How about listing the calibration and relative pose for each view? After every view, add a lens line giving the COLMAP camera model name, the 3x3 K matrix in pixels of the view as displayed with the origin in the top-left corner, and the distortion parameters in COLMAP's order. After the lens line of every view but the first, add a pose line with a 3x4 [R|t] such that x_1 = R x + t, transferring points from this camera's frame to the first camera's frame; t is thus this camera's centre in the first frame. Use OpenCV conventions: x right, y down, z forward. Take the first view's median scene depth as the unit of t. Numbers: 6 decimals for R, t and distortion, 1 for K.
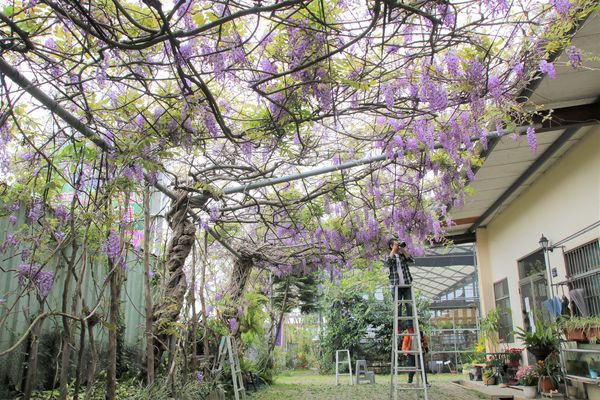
lens RADIAL K [[514.1, 0, 294.3], [0, 514.1, 193.1], [0, 0, 1]] dist [-0.099213, 0.021884]
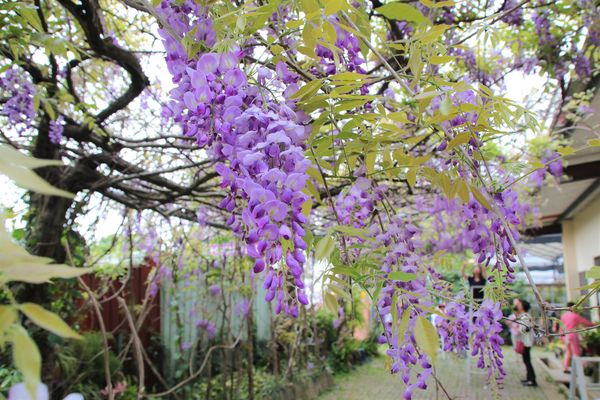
lens RADIAL K [[514.1, 0, 293.3], [0, 514.1, 188.6], [0, 0, 1]] dist [-0.099213, 0.021884]
pose [[0.970863, -0.035782, -0.236950, 0.084516], [0.055909, 0.995324, 0.078772, -0.171751], [0.233023, -0.089724, 0.968323, -0.238605]]
